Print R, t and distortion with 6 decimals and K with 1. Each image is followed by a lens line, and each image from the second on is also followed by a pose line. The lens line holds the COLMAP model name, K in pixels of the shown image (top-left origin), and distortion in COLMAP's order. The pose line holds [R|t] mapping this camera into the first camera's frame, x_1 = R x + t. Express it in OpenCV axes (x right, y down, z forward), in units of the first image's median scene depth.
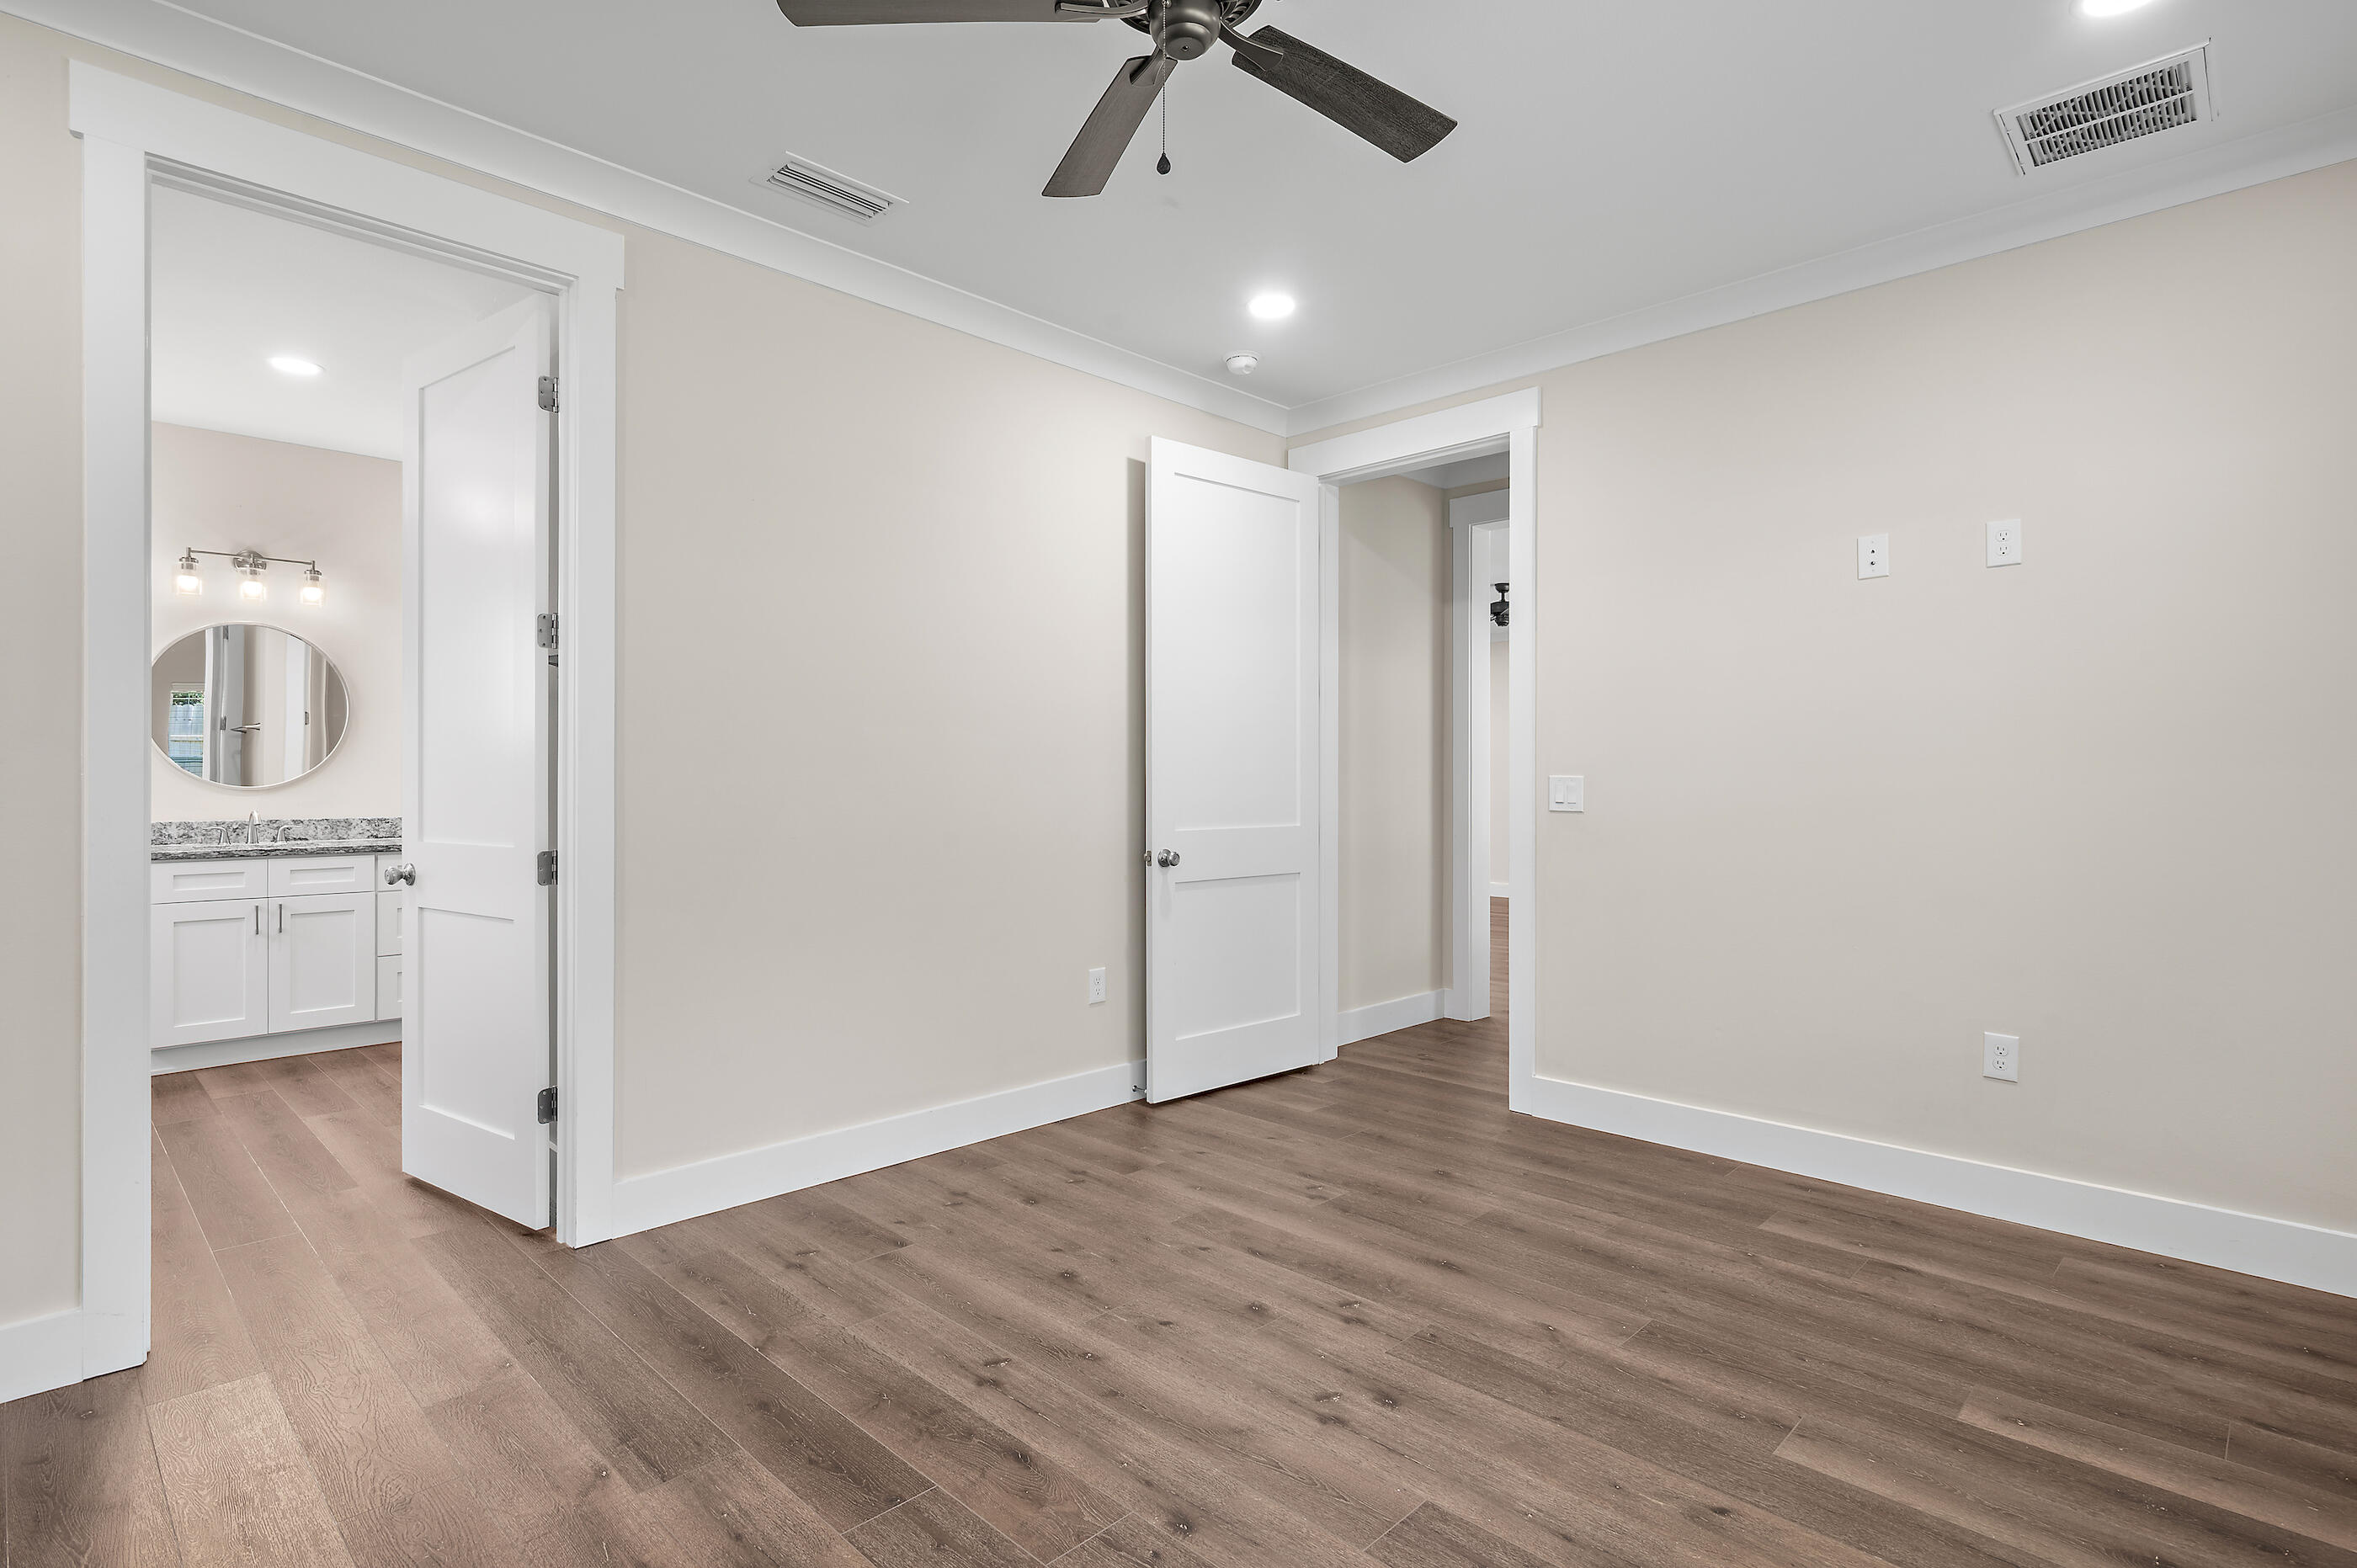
lens RADIAL K [[1162.8, 0, 1173.2], [0, 1162.8, 777.3], [0, 0, 1]] dist [0.000464, 0.000304]
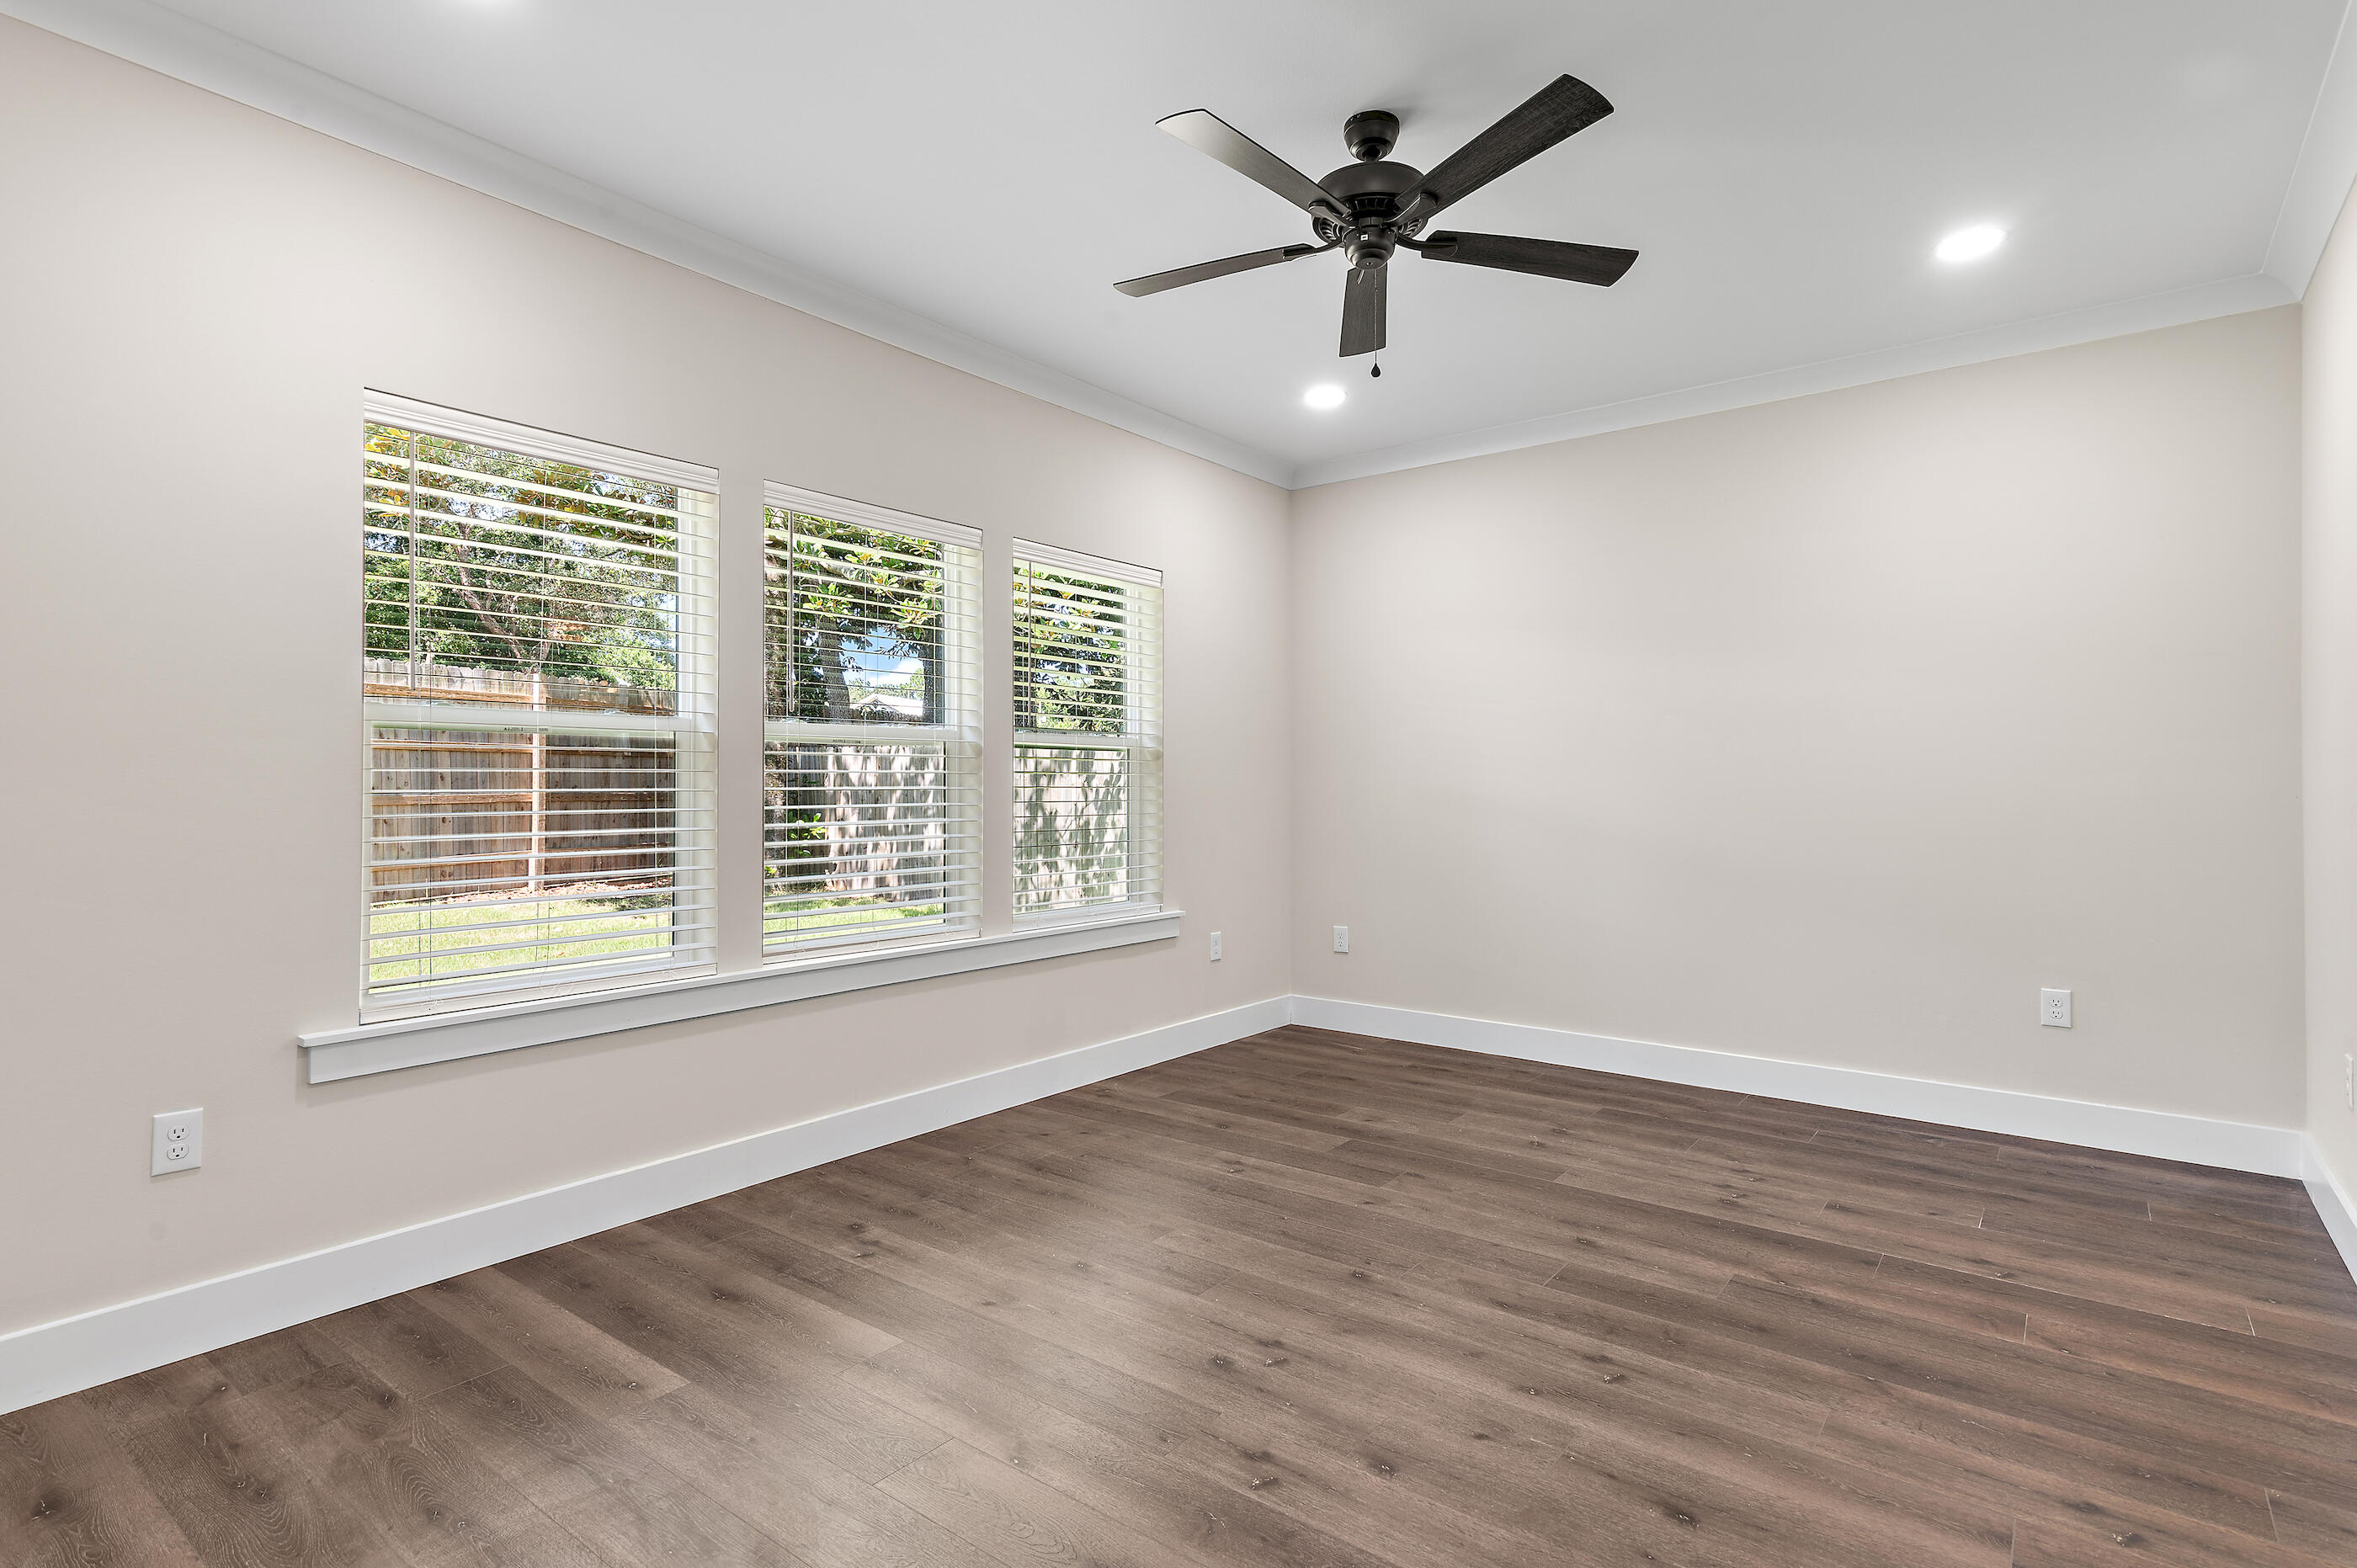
lens RADIAL K [[1160.8, 0, 1165.7], [0, 1160.8, 779.7], [0, 0, 1]] dist [0.020353, 0.000117]
pose [[-0.994173, -0.003091, -0.107753, 0.309116], [-0.002381, 0.999975, -0.006714, 0.007219], [0.107771, -0.006418, -0.994155, 1.810370]]
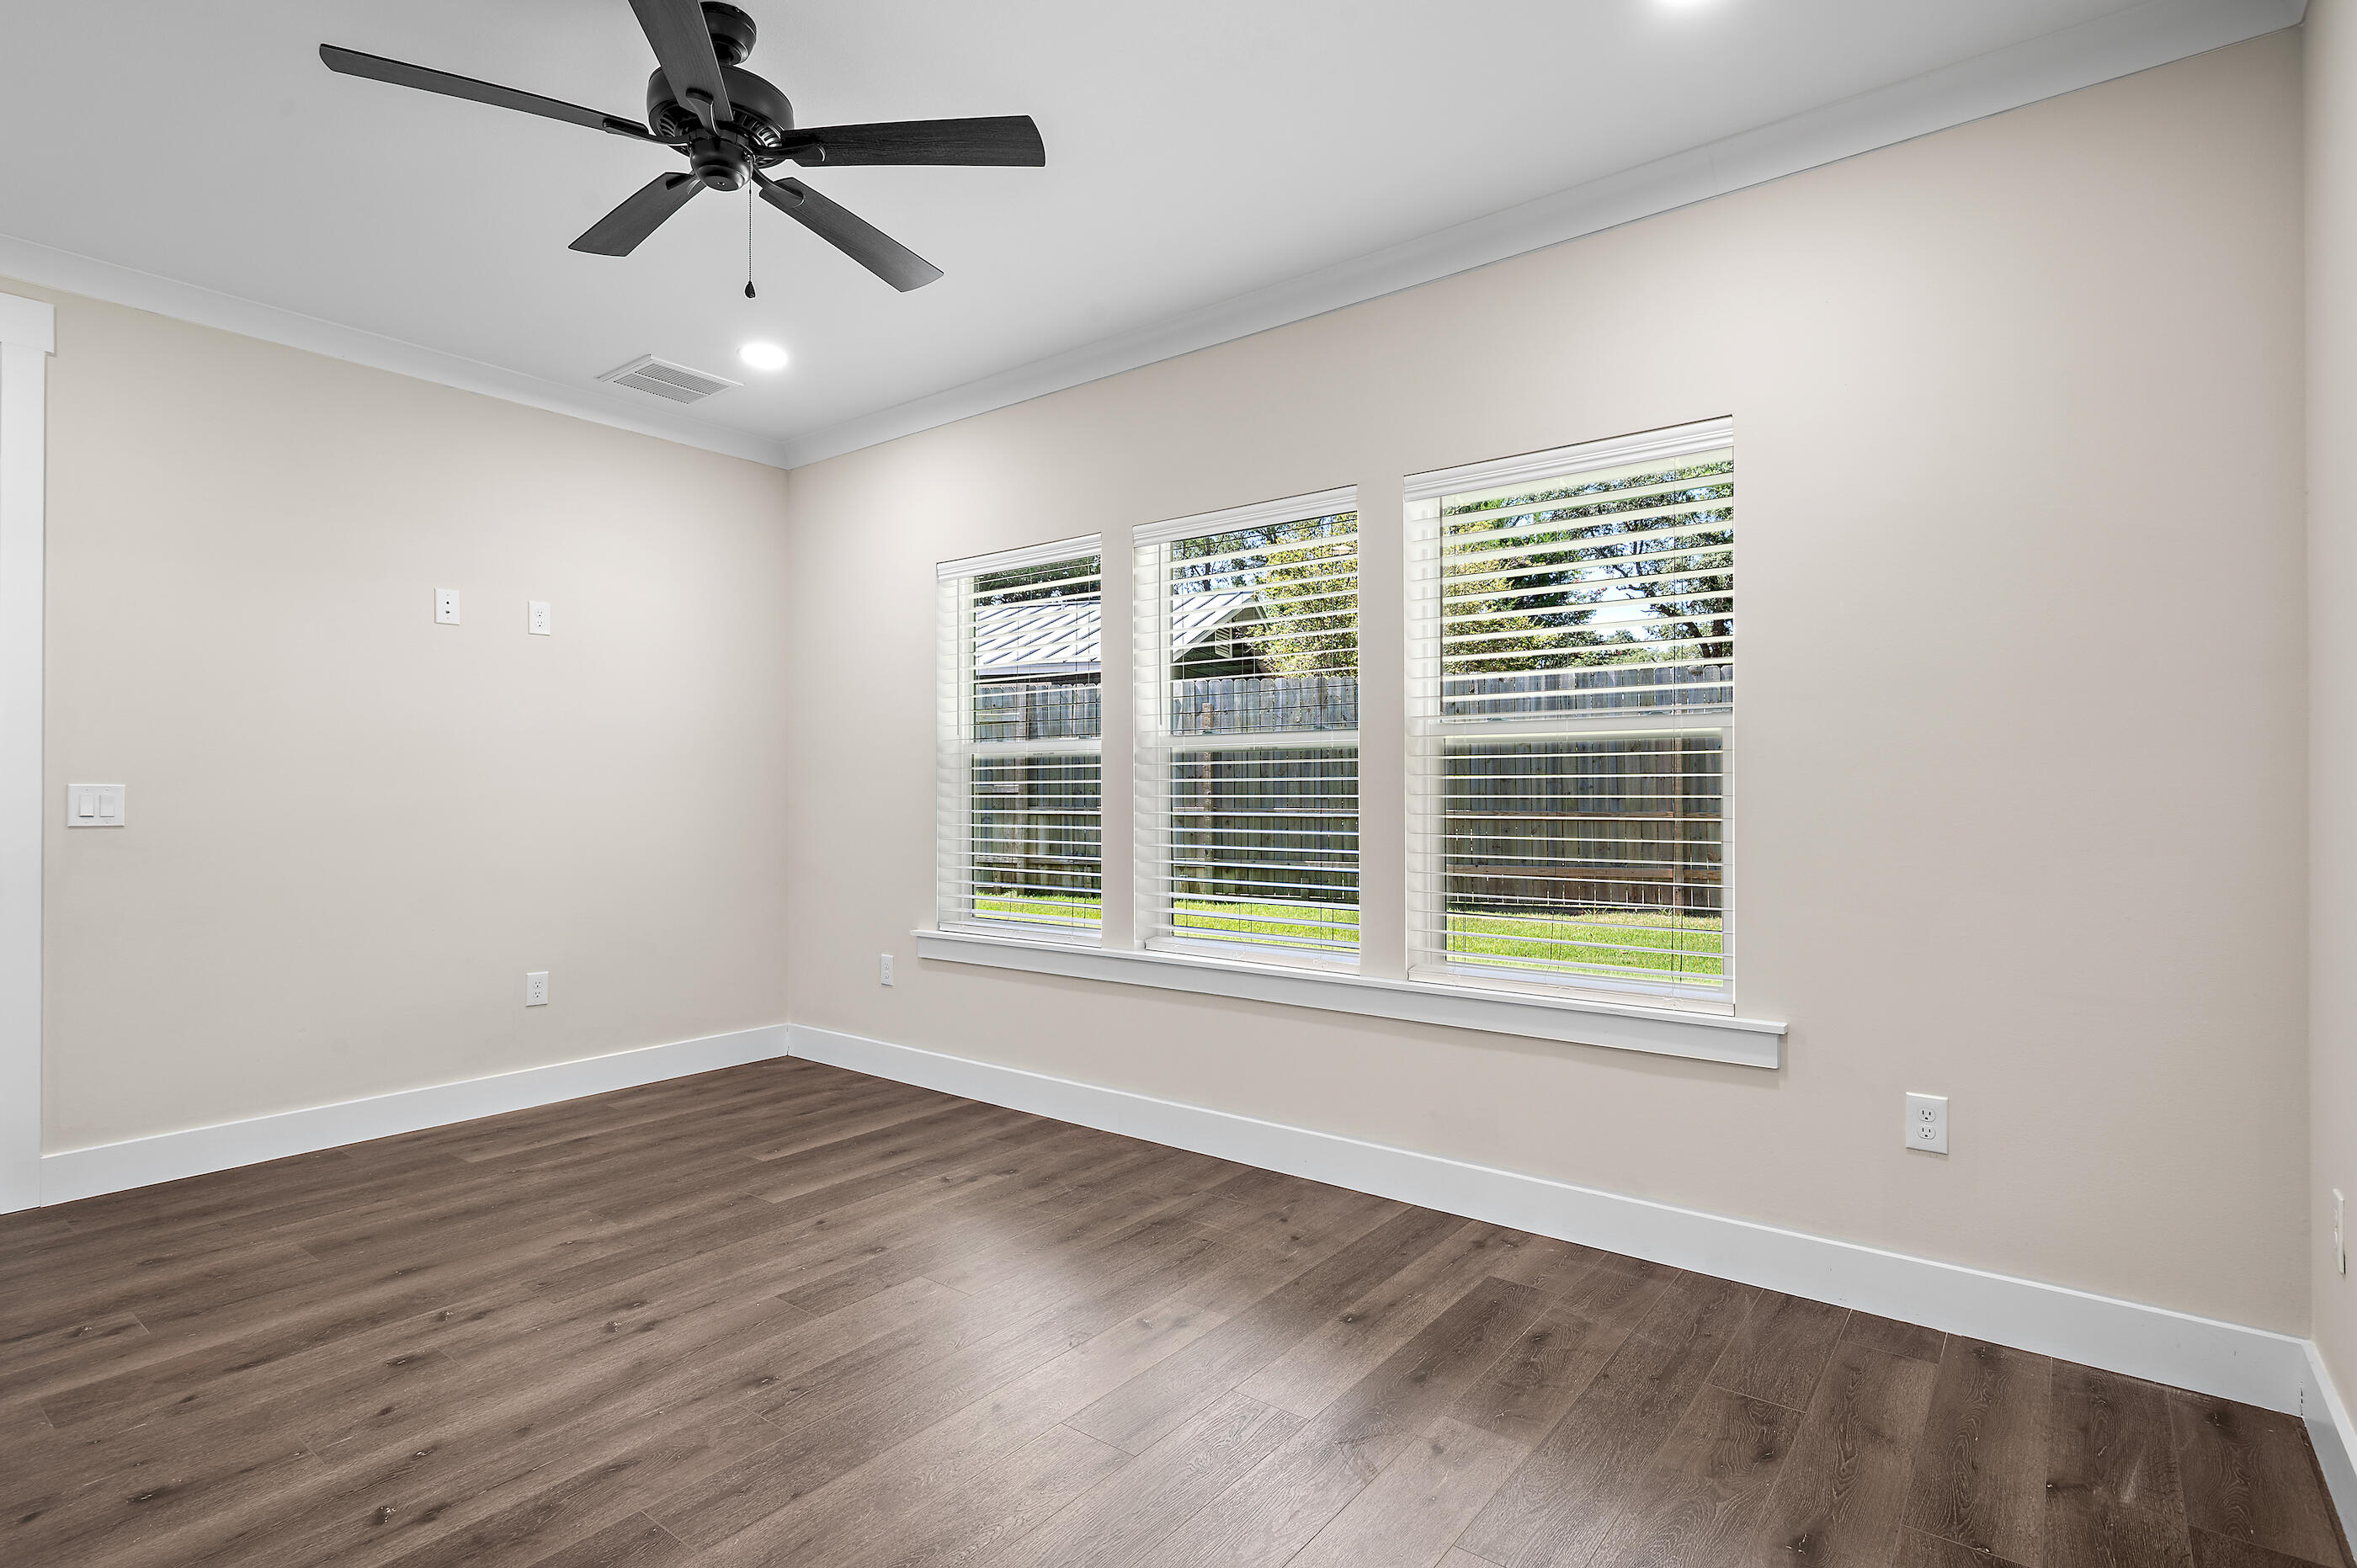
lens RADIAL K [[1162.8, 0, 1173.2], [0, 1162.8, 777.3], [0, 0, 1]] dist [0.000464, 0.000304]
pose [[-0.115027, 0.008689, 0.993324, -0.948874], [-0.002099, 0.999957, -0.008990, -0.000521], [-0.993360, -0.003119, -0.115004, 0.514457]]
